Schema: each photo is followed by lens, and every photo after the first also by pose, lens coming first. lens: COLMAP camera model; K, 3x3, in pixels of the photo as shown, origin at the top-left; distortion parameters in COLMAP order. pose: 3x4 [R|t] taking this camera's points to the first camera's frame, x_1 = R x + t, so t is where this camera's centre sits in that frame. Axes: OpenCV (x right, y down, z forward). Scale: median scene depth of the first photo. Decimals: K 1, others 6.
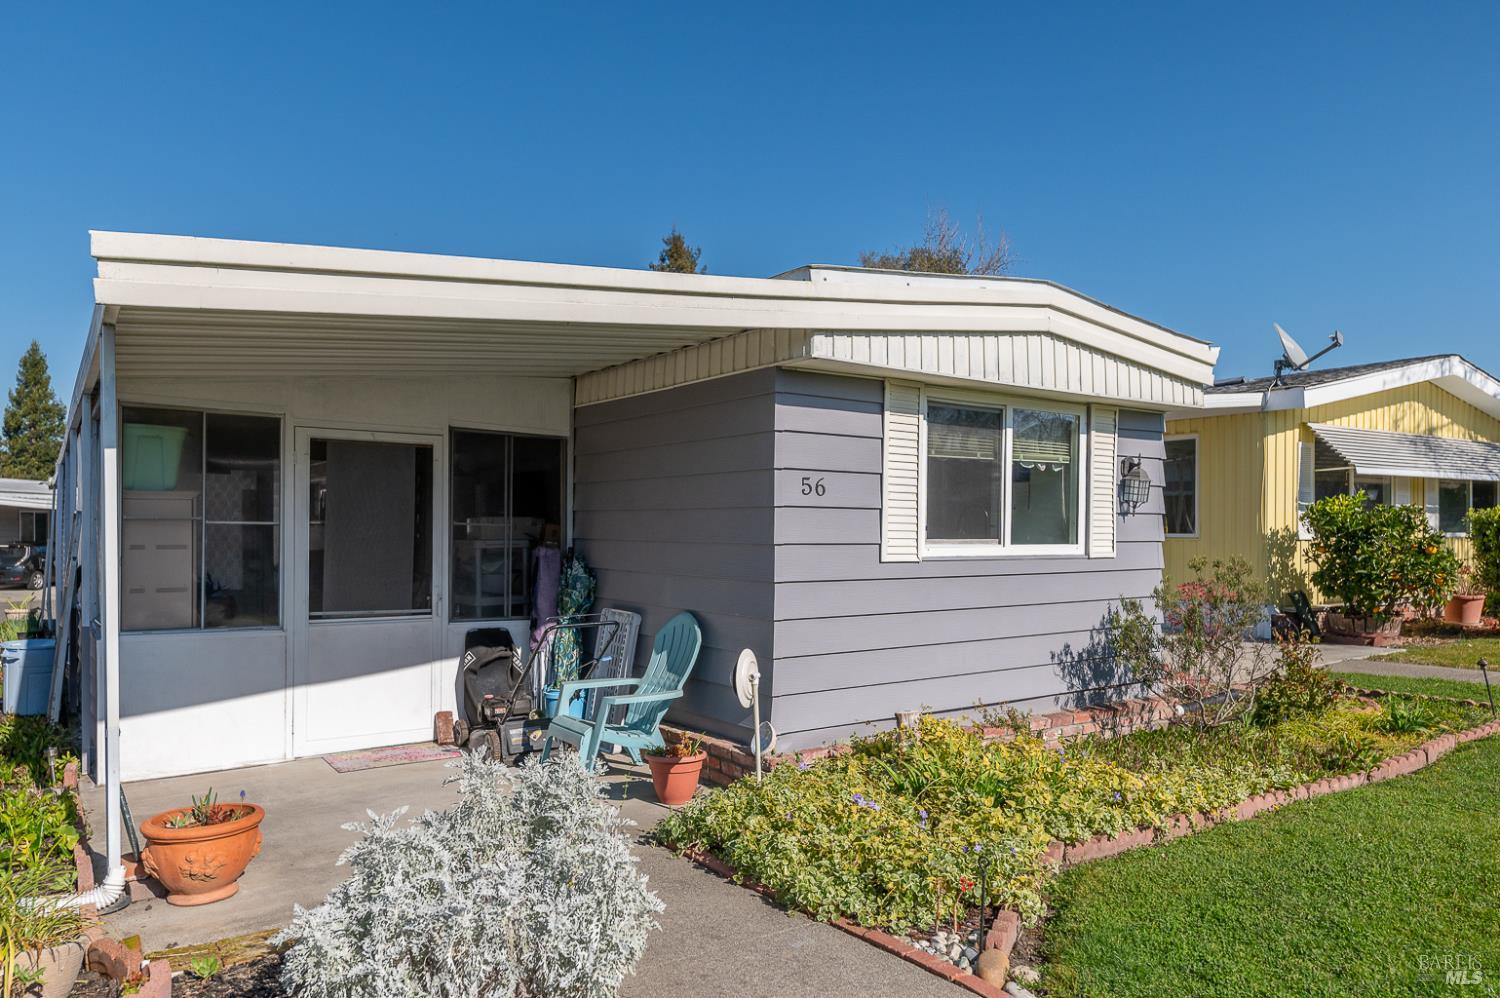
lens RADIAL K [[999.5, 0, 750.0], [0, 999.5, 499.0], [0, 0, 1]] dist [-0.000624, -0.000178]
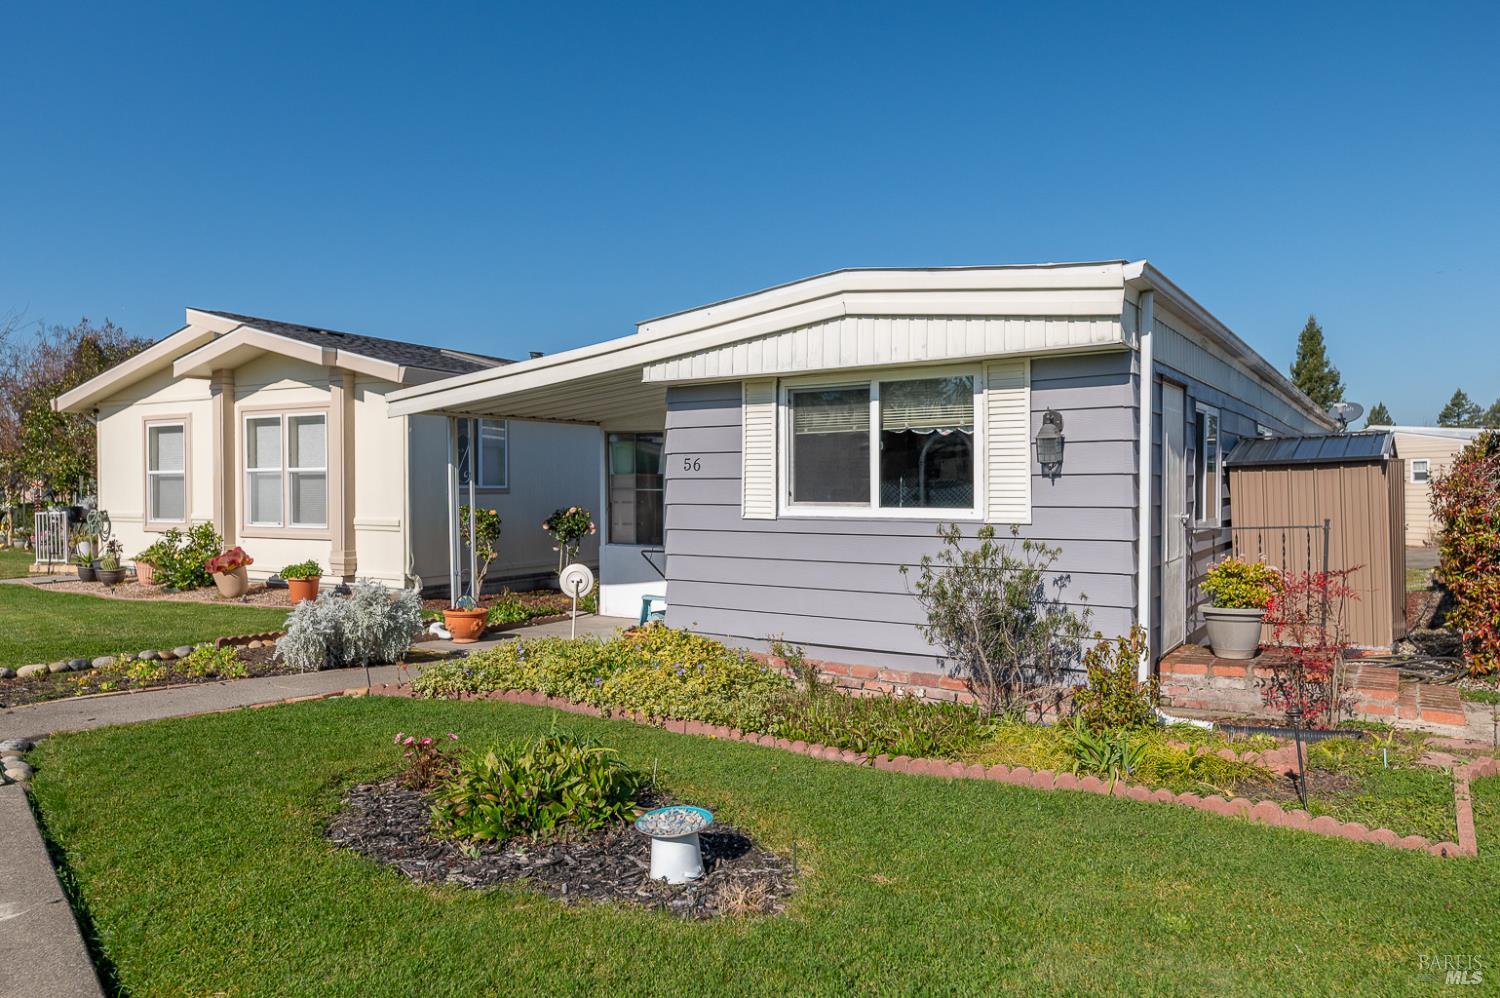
lens RADIAL K [[999.5, 0, 750.0], [0, 999.5, 499.0], [0, 0, 1]] dist [-0.000624, -0.000178]
pose [[0.349766, 0.005297, -0.936822, 1.256965], [0.034227, 0.999244, 0.018429, 0.011826], [0.936212, -0.038511, 0.349321, 0.491620]]
